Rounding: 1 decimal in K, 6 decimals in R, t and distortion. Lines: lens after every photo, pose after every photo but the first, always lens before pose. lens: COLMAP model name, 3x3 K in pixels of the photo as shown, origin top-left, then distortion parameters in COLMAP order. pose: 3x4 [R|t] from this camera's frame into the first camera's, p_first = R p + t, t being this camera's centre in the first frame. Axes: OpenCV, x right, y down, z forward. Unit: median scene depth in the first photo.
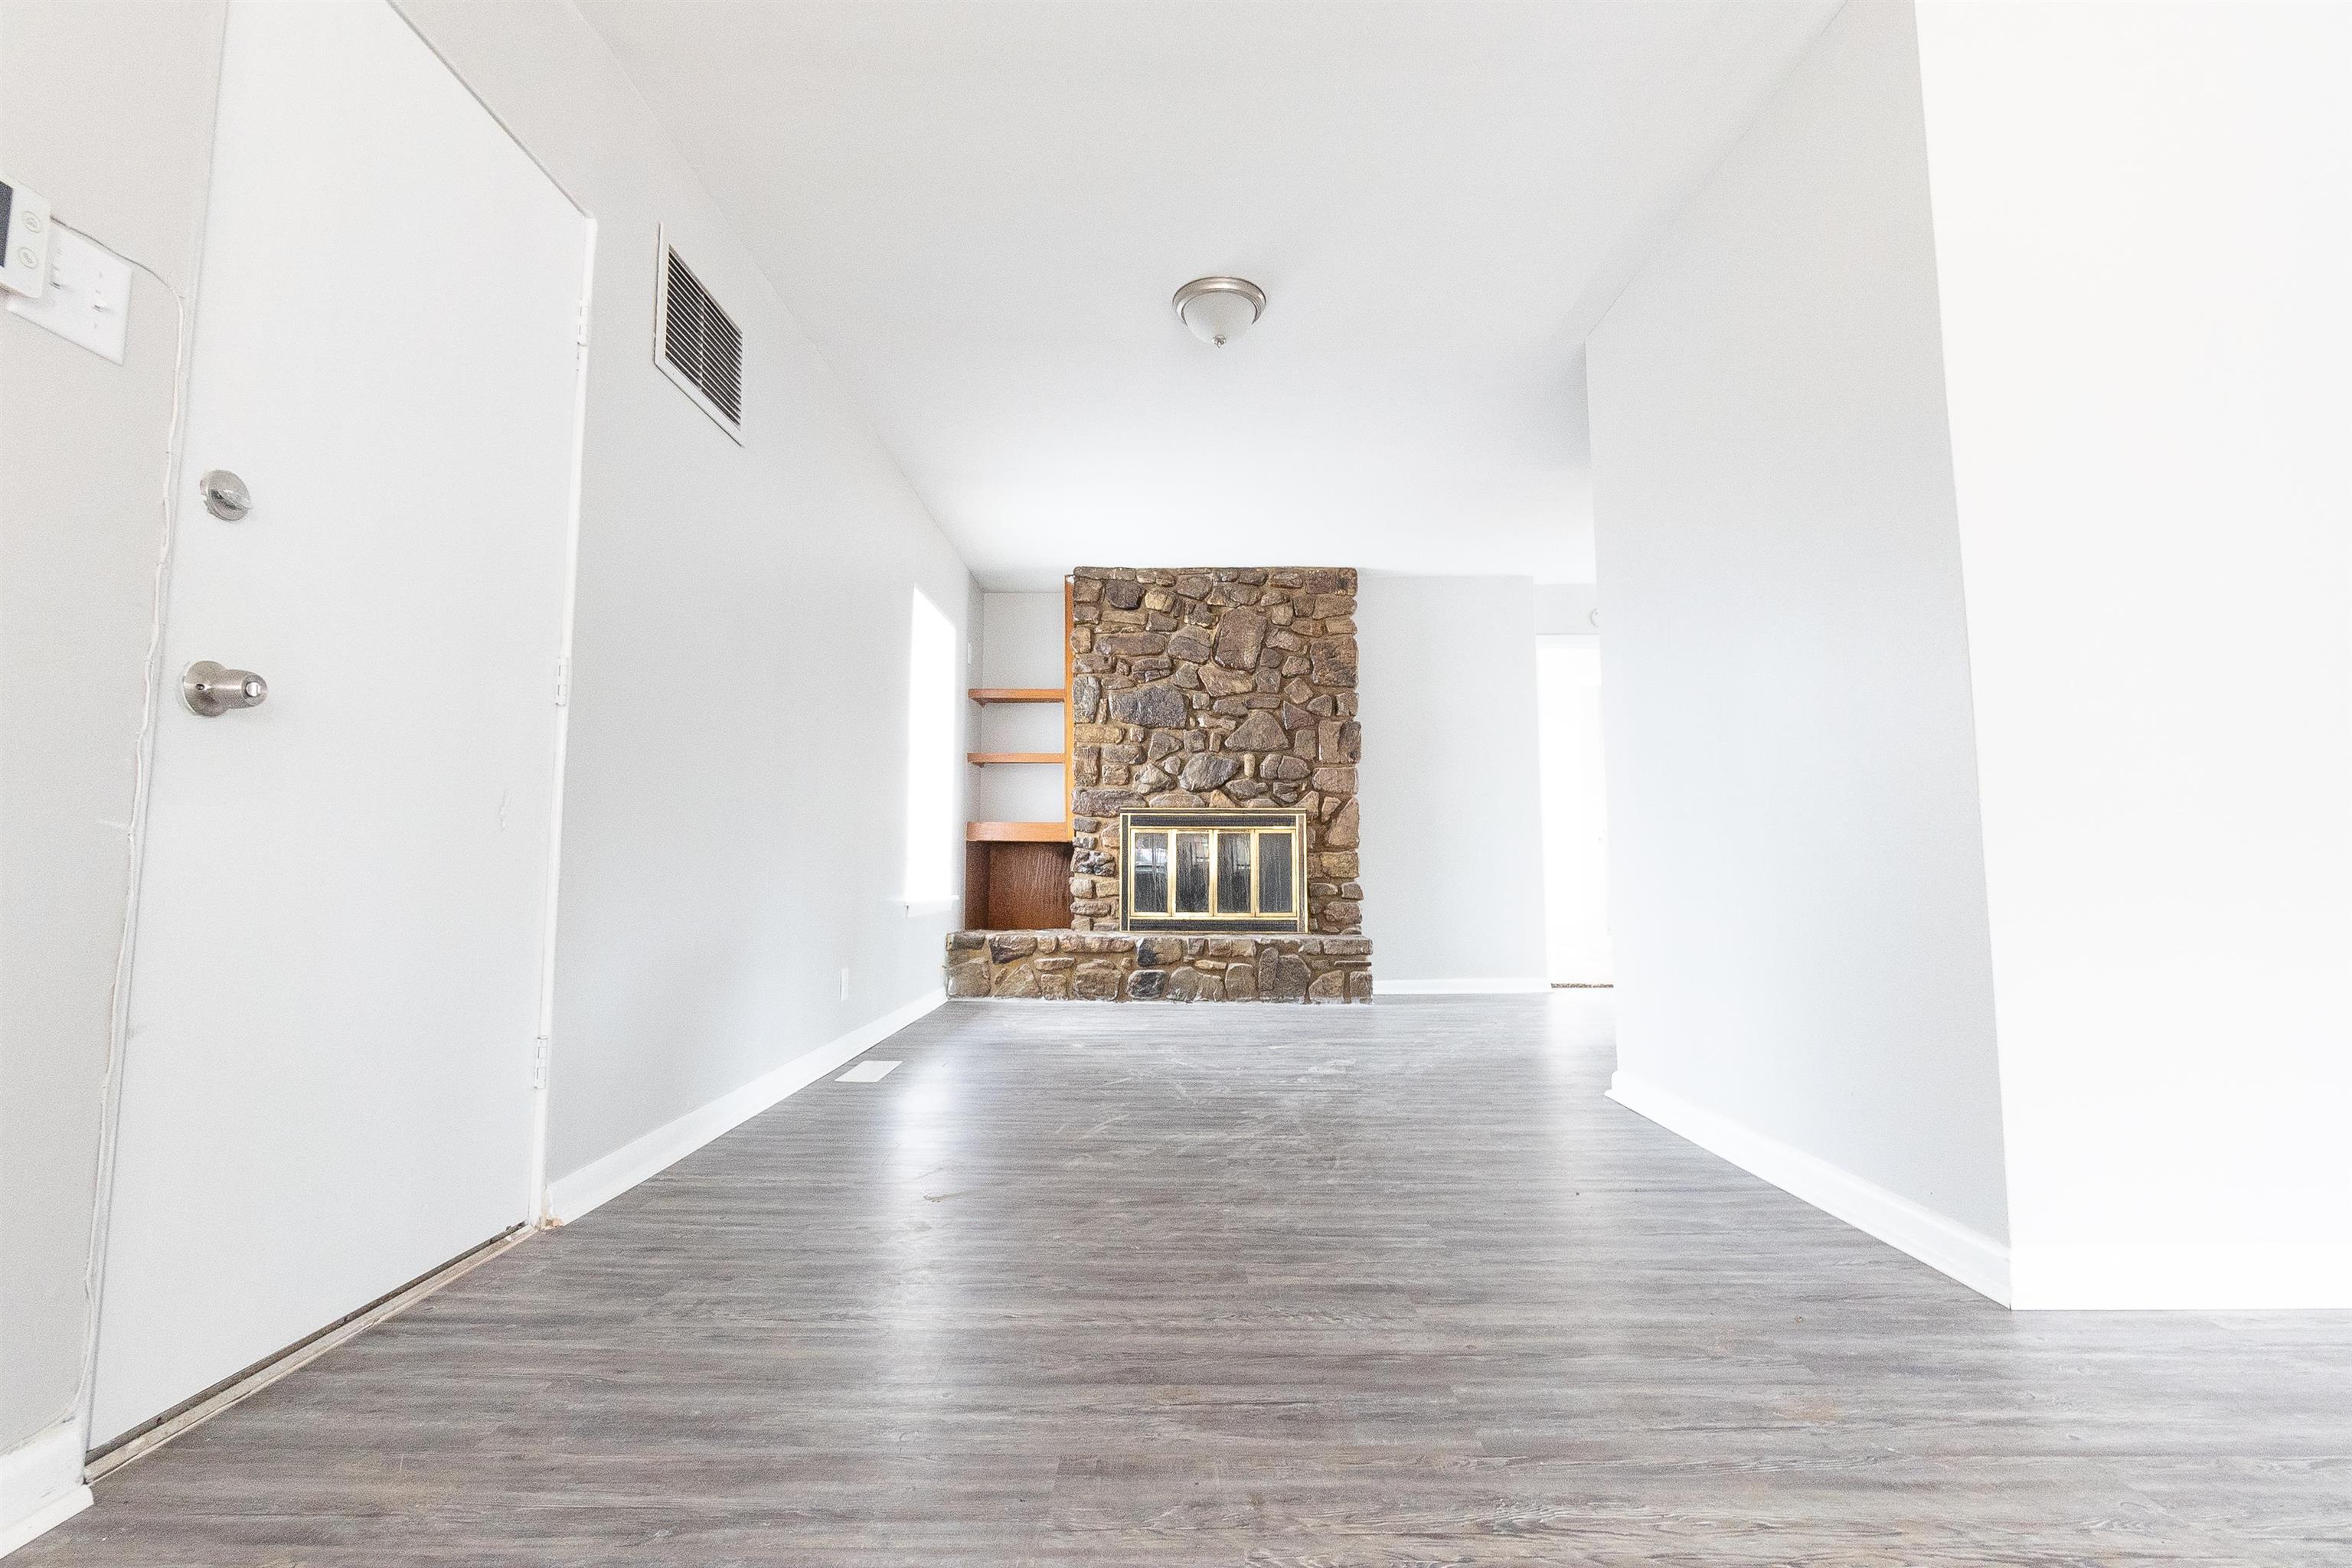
lens RADIAL K [[1007.4, 0, 1176.8], [0, 1007.4, 783.3], [0, 0, 1]] dist [-0.001460, -0.000569]
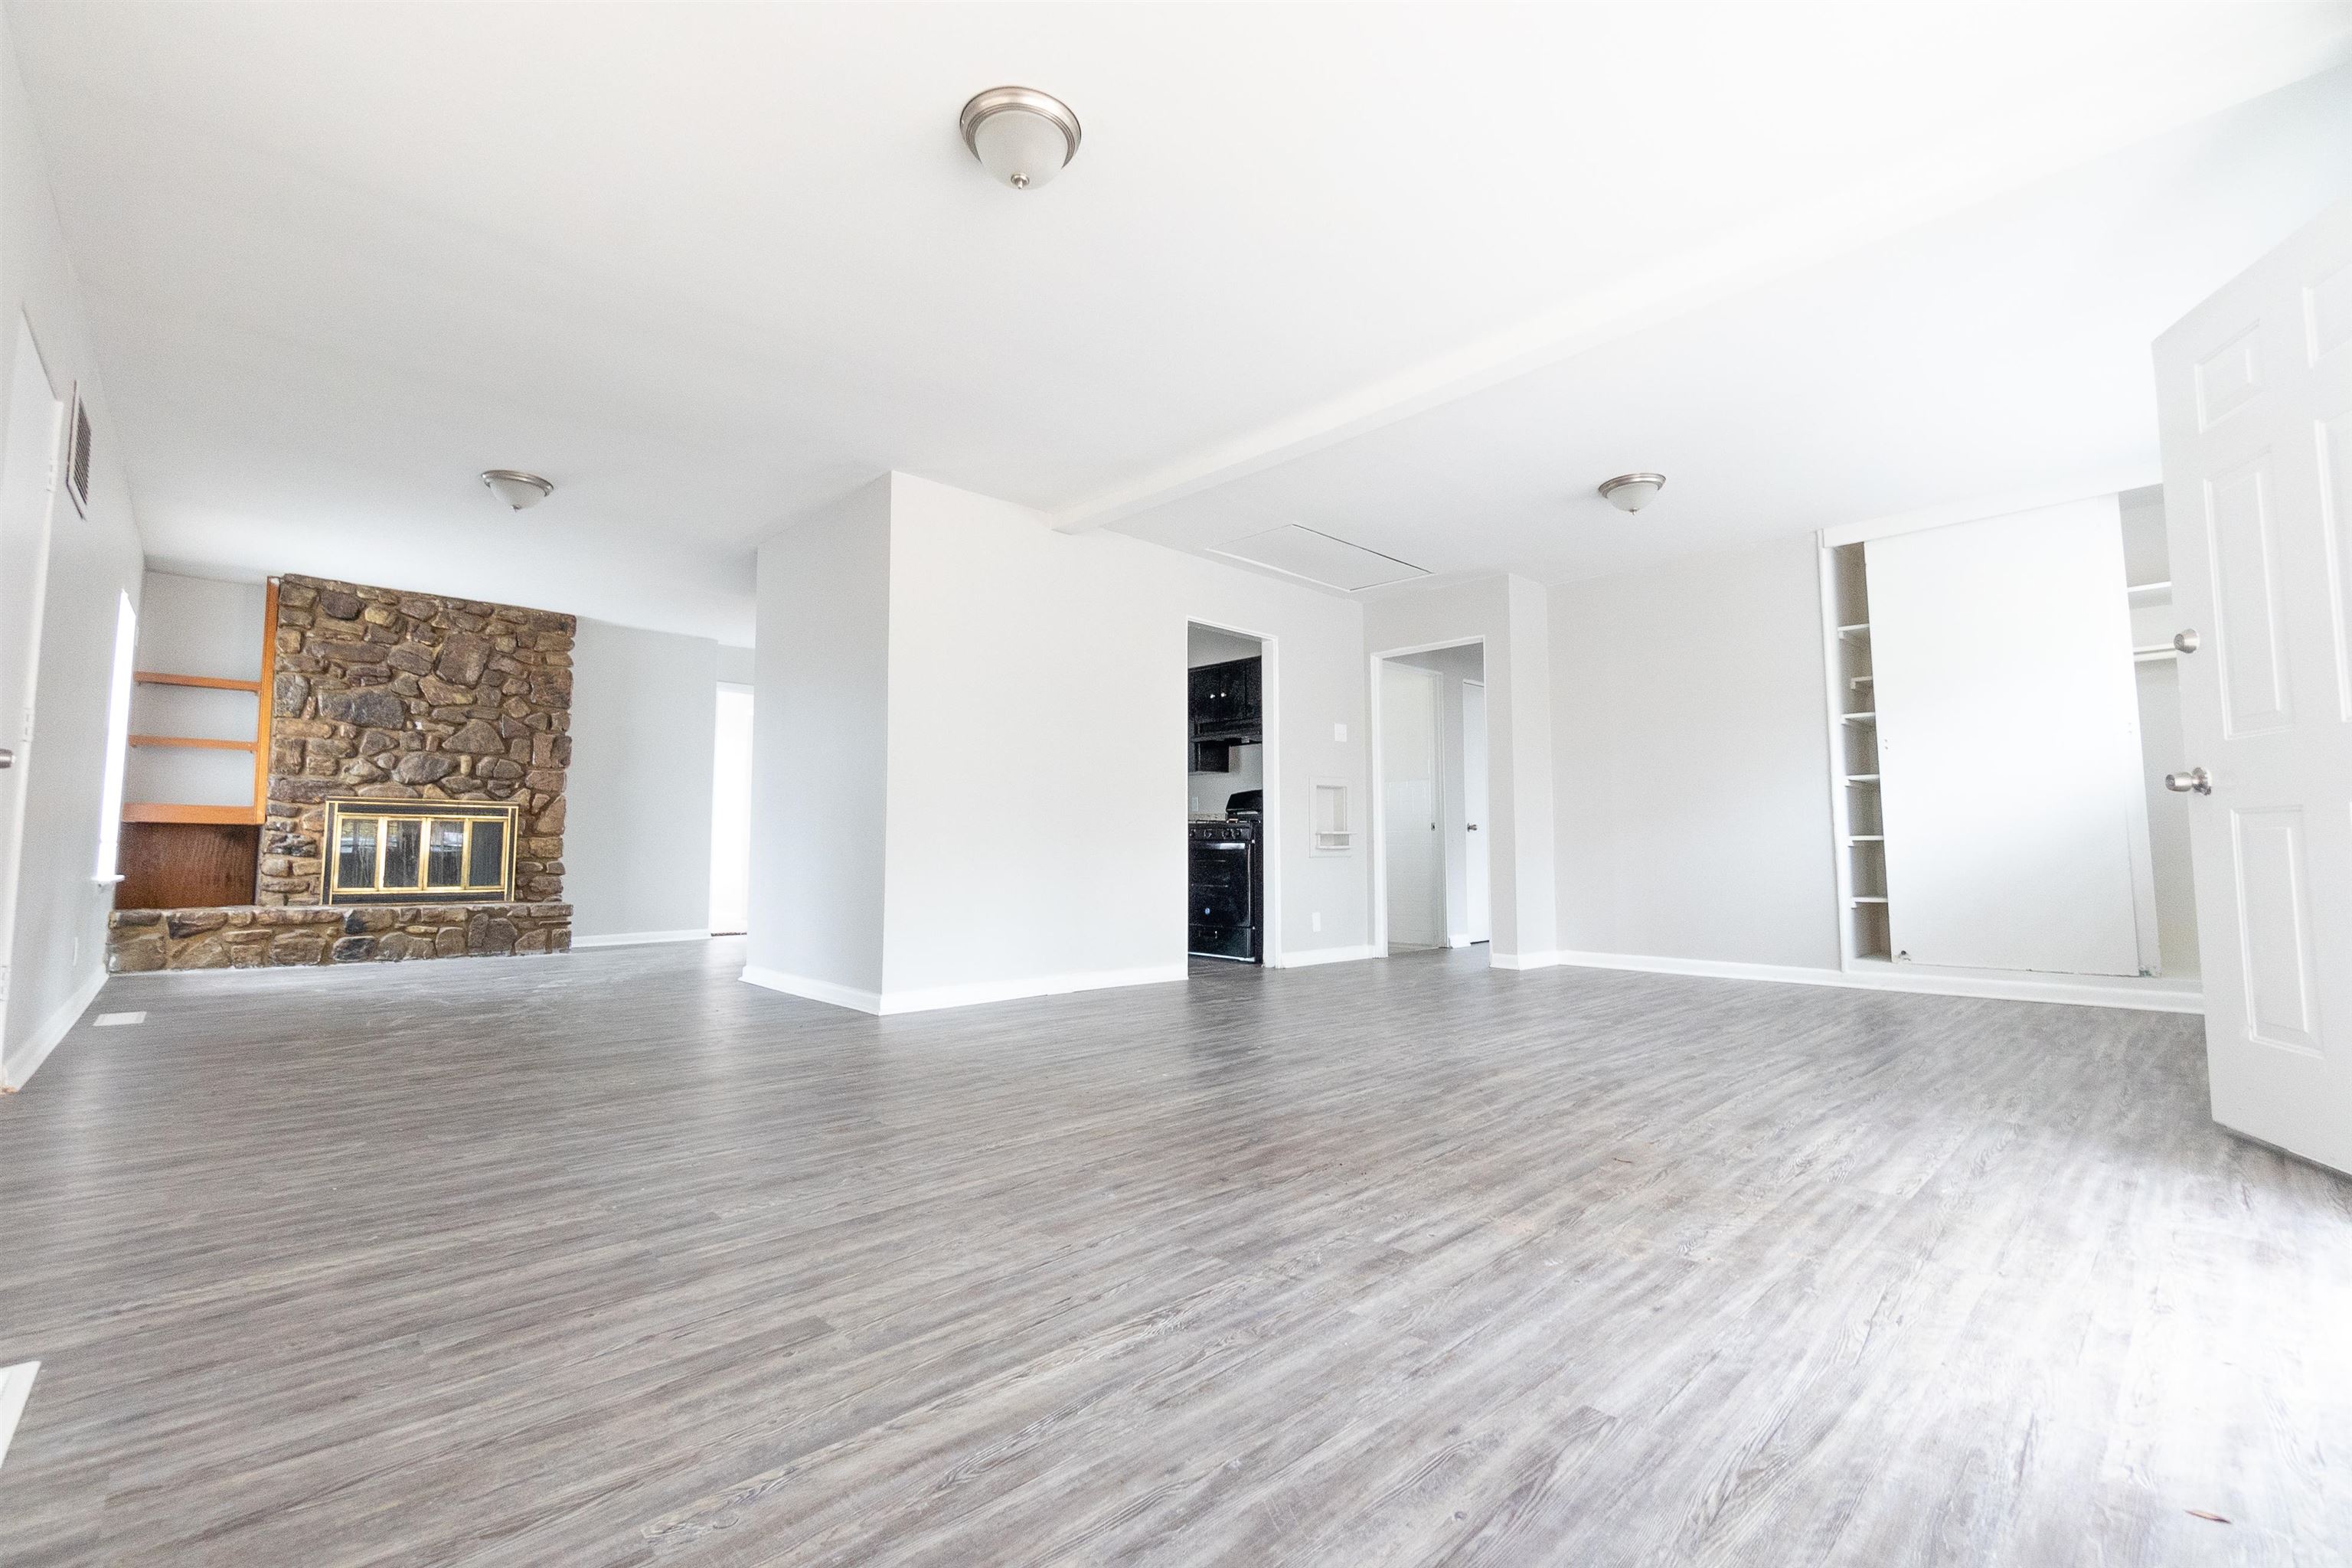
lens RADIAL K [[1007.4, 0, 1173.7], [0, 1007.4, 777.2], [0, 0, 1]] dist [-0.001460, -0.000569]
pose [[0.713141, 0.053874, 0.698947, -0.166393], [-0.063774, 0.997894, -0.011848, -0.043285], [-0.698113, -0.036125, 0.715075, -0.460710]]
